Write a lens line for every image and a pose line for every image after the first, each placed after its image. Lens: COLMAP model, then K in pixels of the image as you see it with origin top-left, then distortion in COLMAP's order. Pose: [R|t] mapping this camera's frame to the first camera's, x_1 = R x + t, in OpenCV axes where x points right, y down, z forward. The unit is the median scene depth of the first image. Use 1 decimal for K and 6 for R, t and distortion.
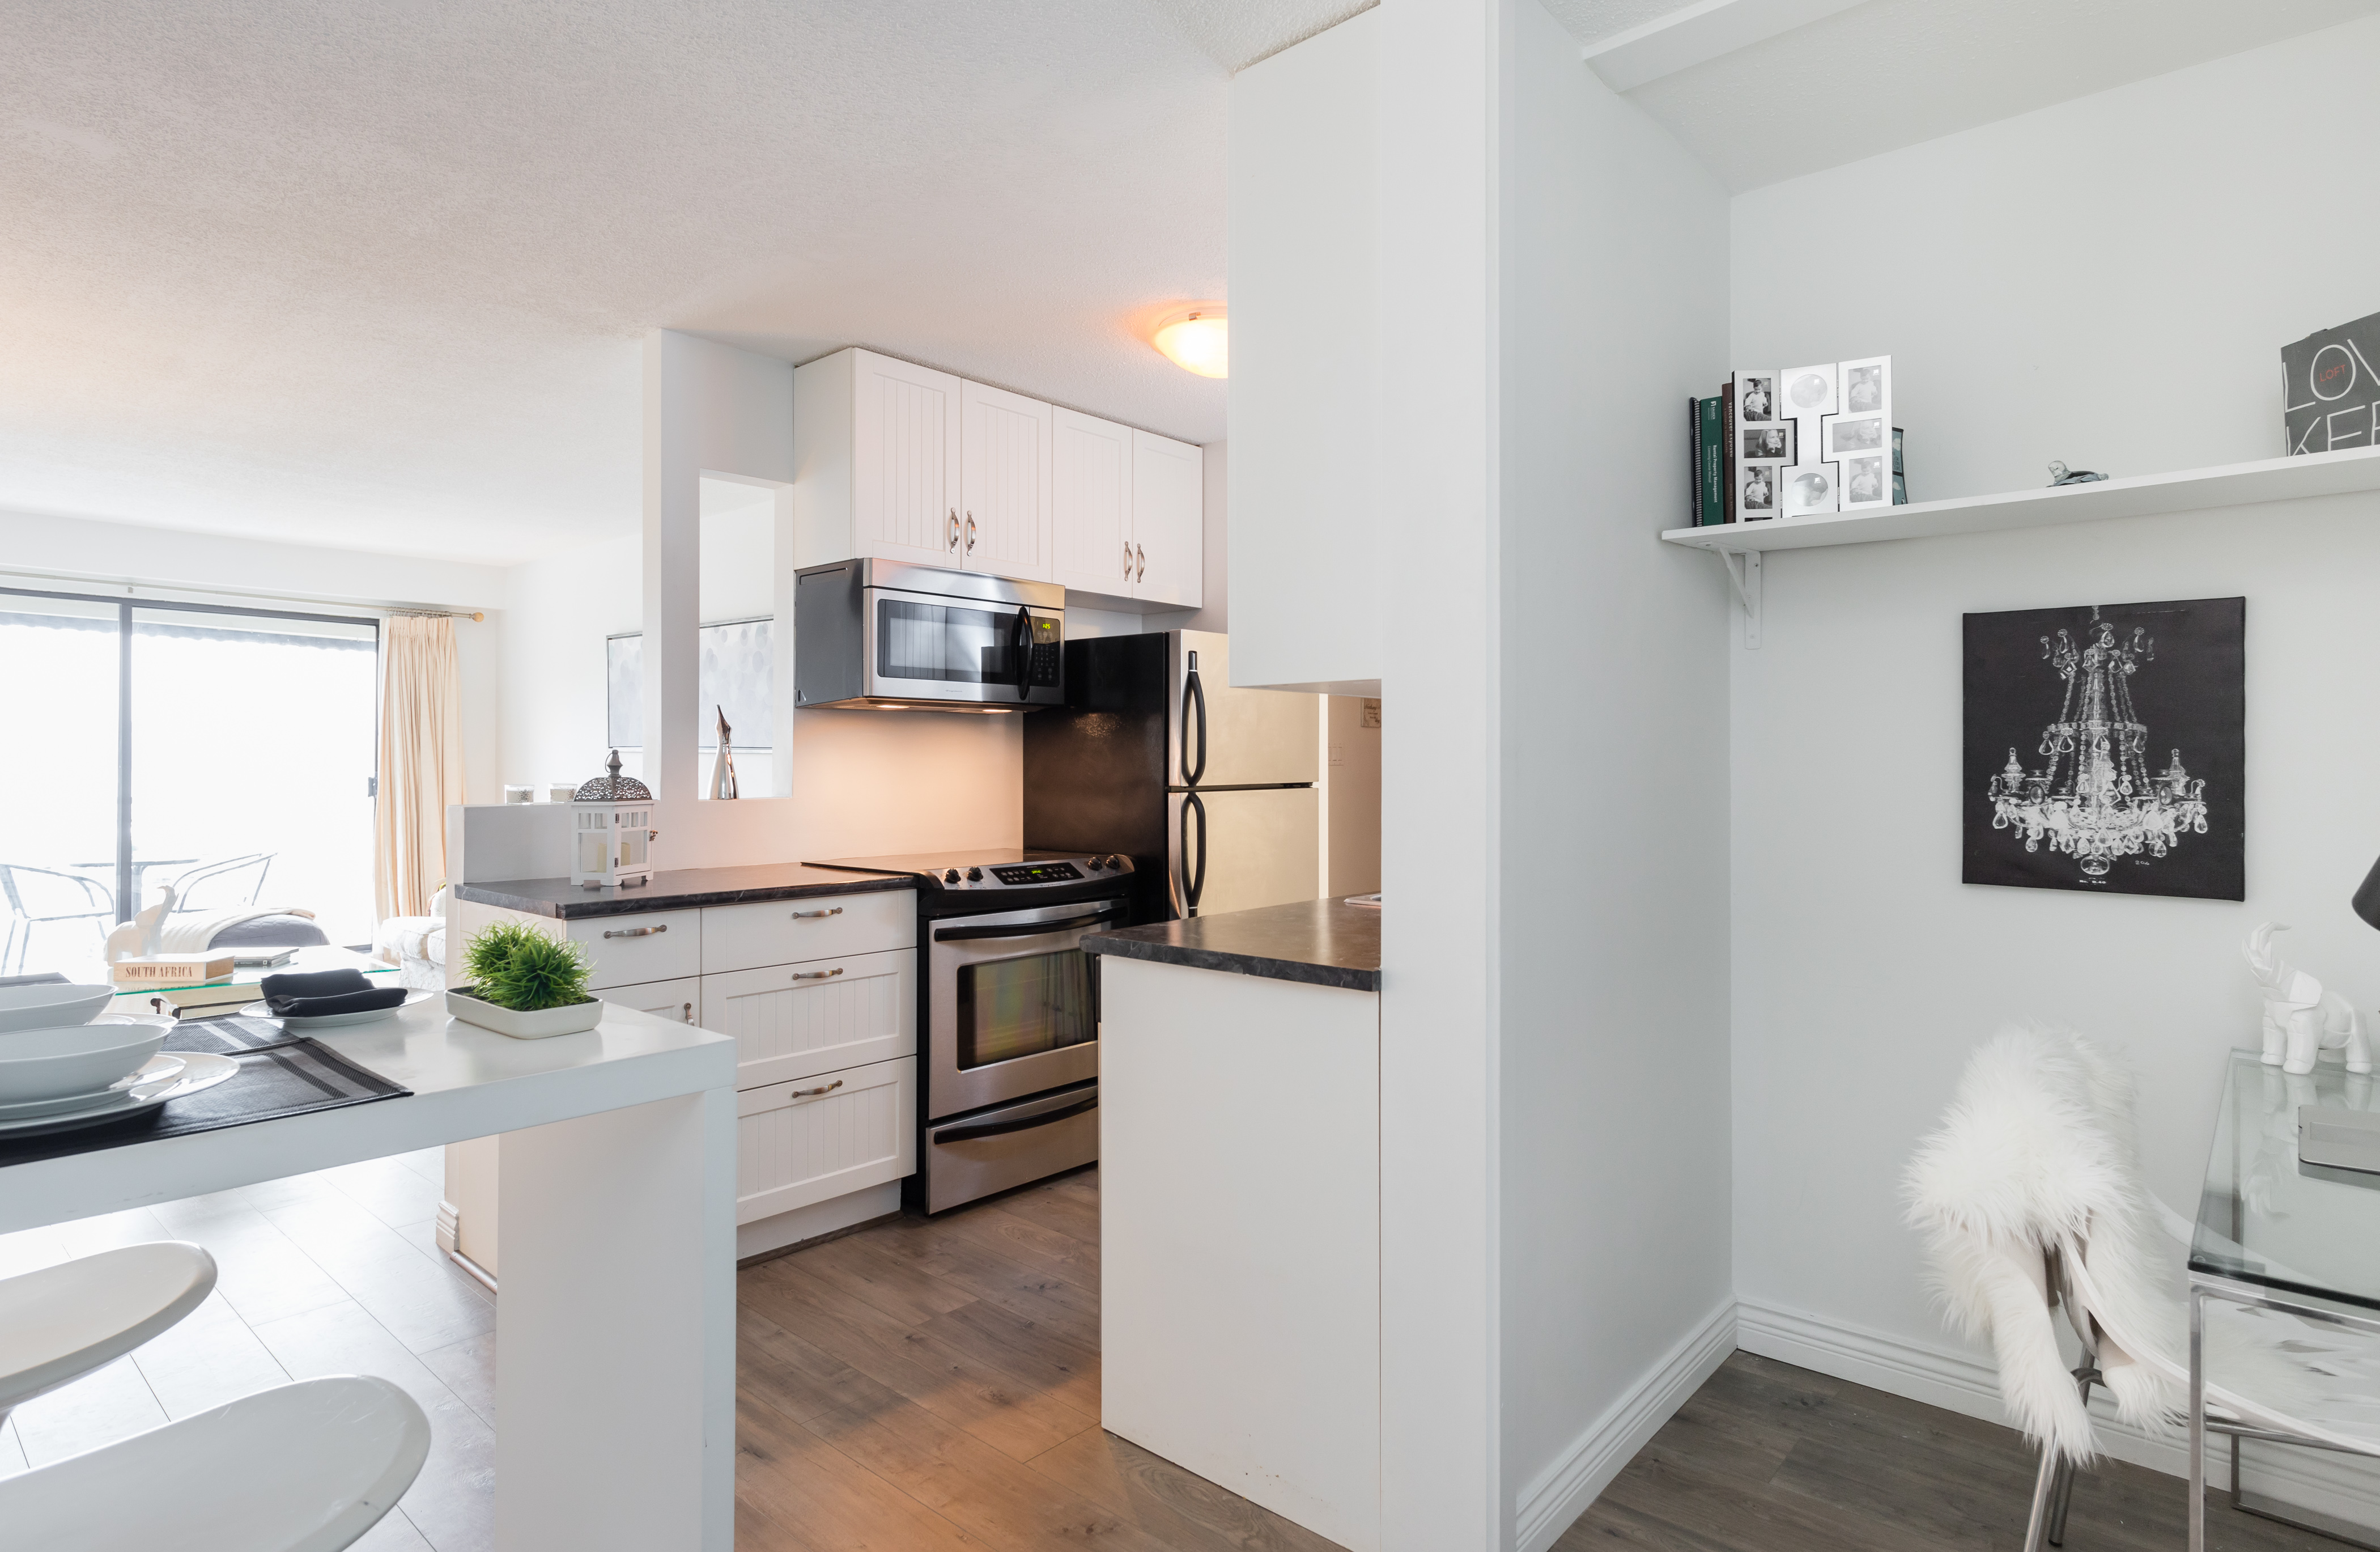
lens RADIAL K [[1244.0, 0, 1178.6], [0, 1244.0, 744.9], [0, 0, 1]] dist [0.000599, -0.000757]
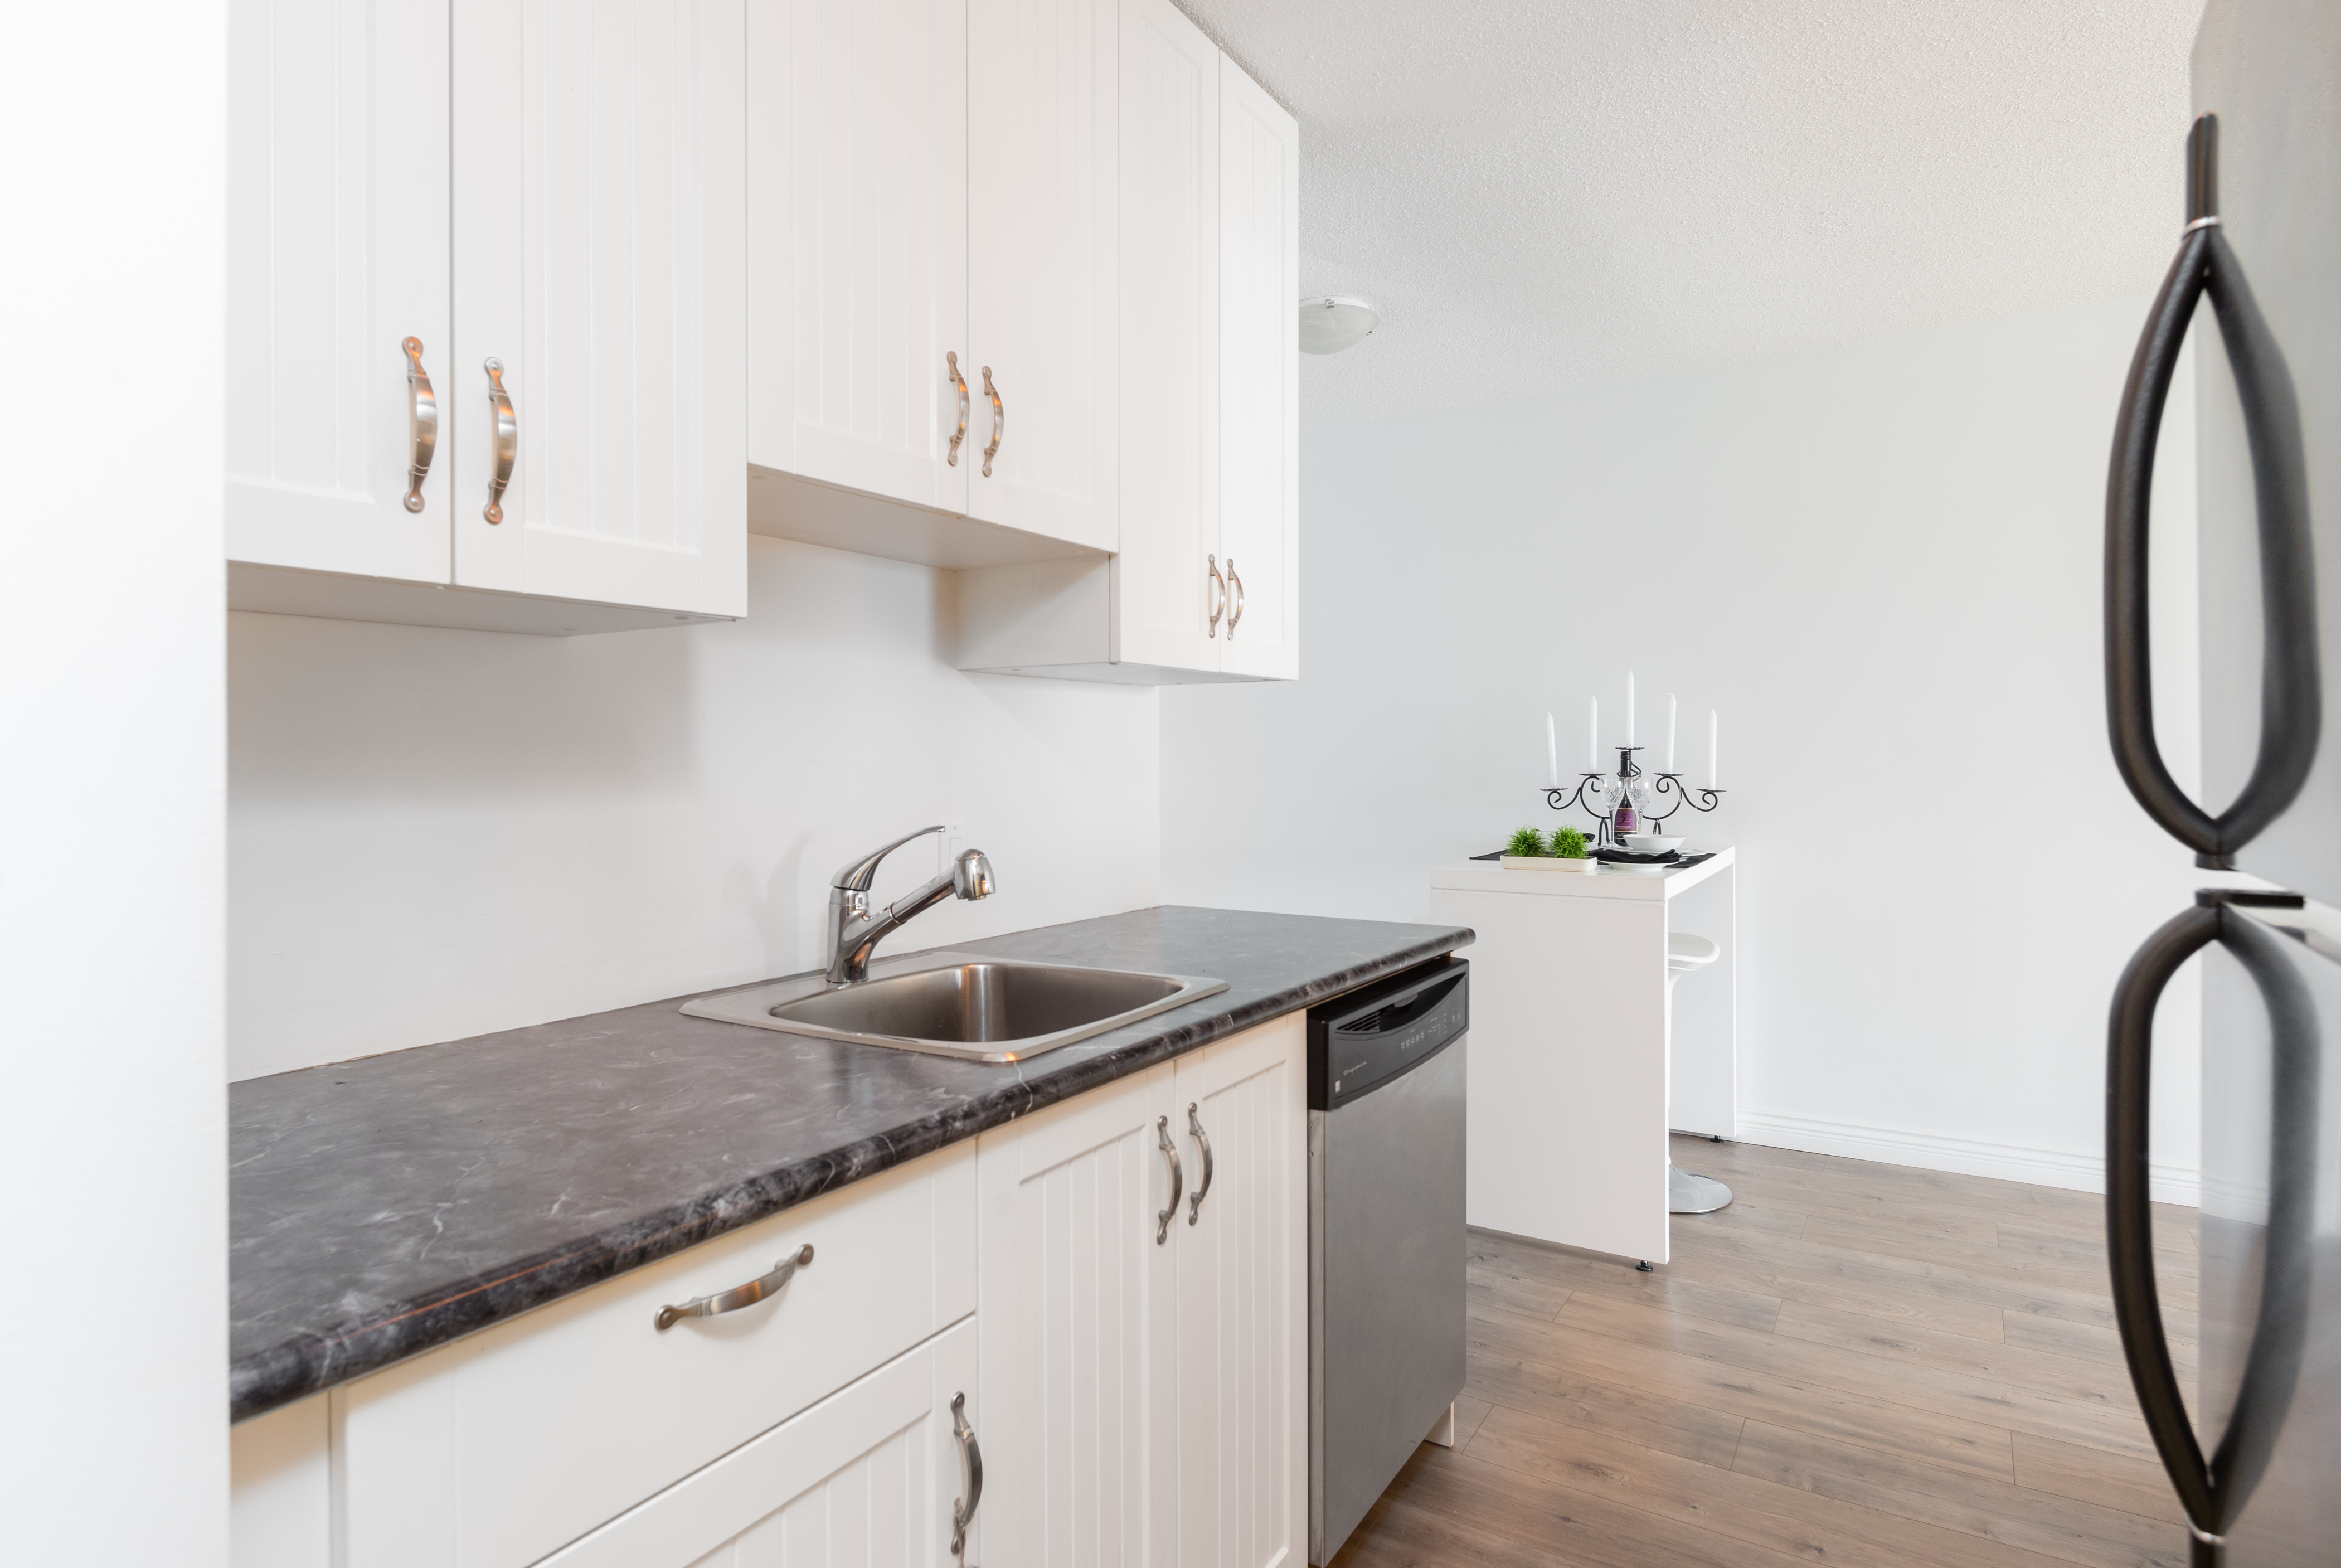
lens RADIAL K [[1257.1, 0, 1141.6], [0, 1257.1, 759.1], [0, 0, 1]] dist [0.011057, -0.000239]
pose [[-0.988578, 0.003873, -0.150662, 0.203055], [0.005458, 0.999934, -0.010104, 0.018592], [0.150613, -0.010811, -0.988534, 1.219805]]
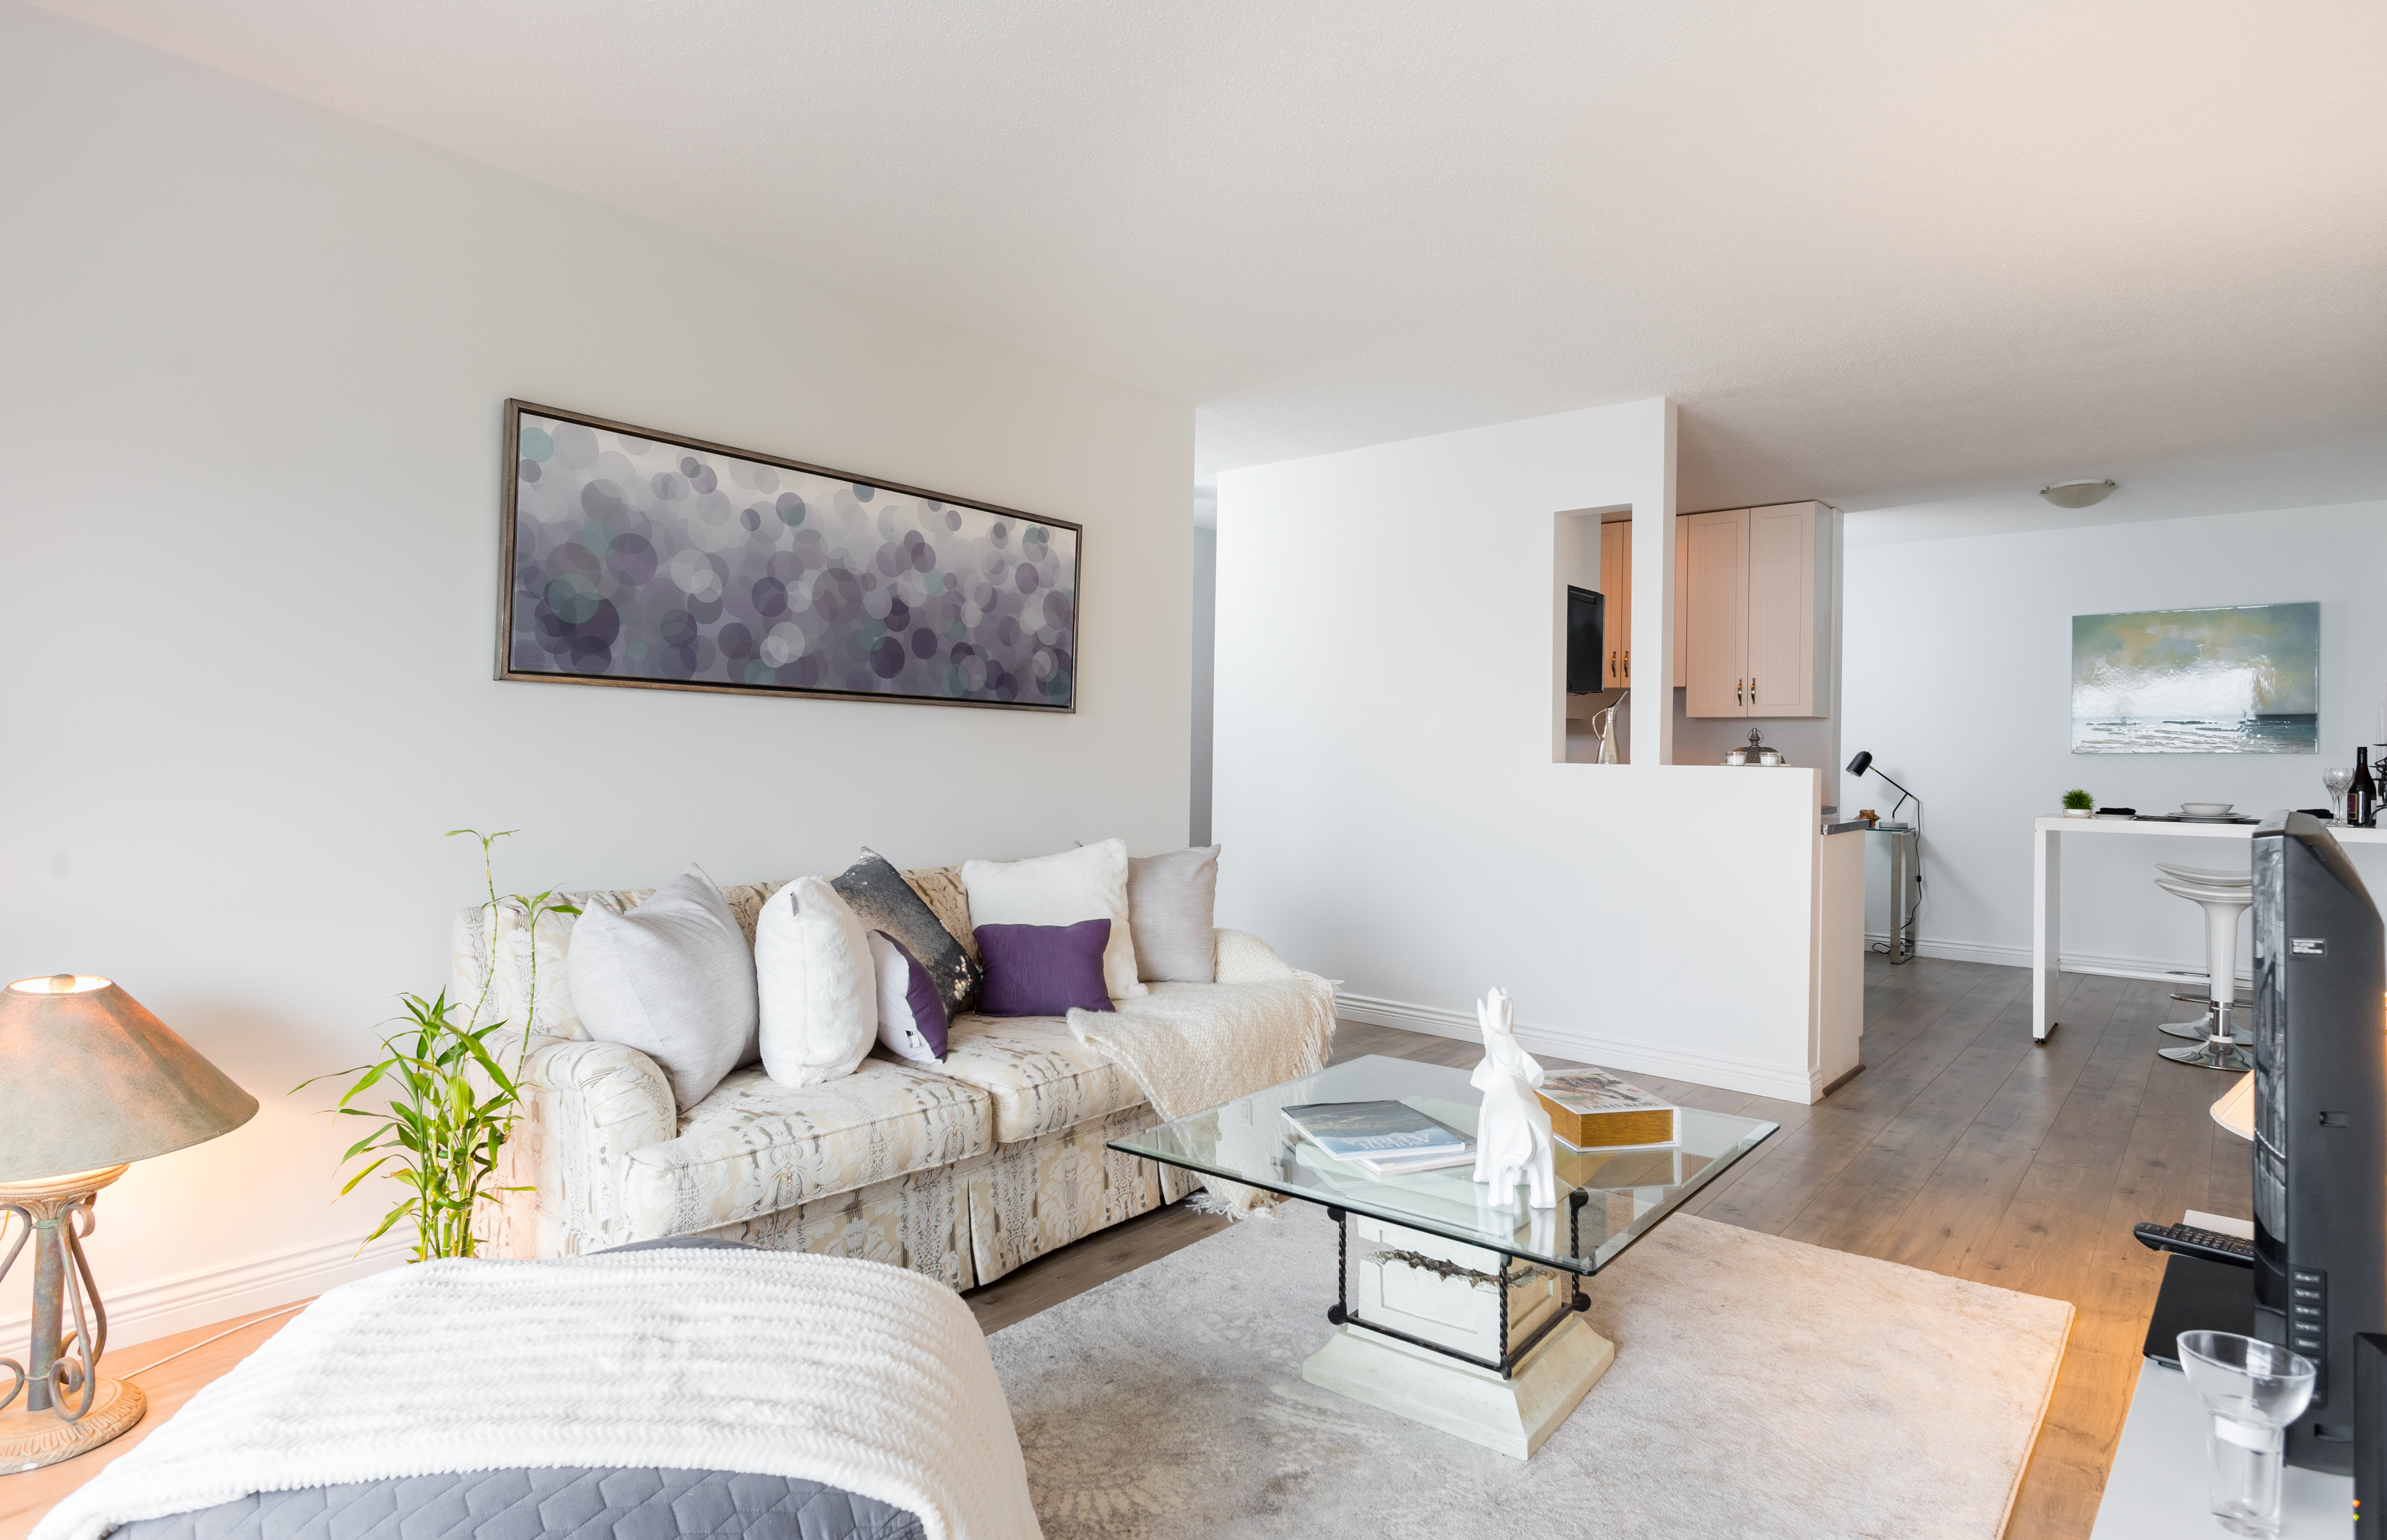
lens RADIAL K [[1245.0, 0, 1187.4], [0, 1245.0, 748.8], [0, 0, 1]] dist [0.001016, -0.000062]
pose [[-0.017437, 0.001813, 0.999846, -1.625851], [-0.027394, 0.999622, -0.002290, 0.042051], [-0.999473, -0.027430, -0.017381, 1.449431]]
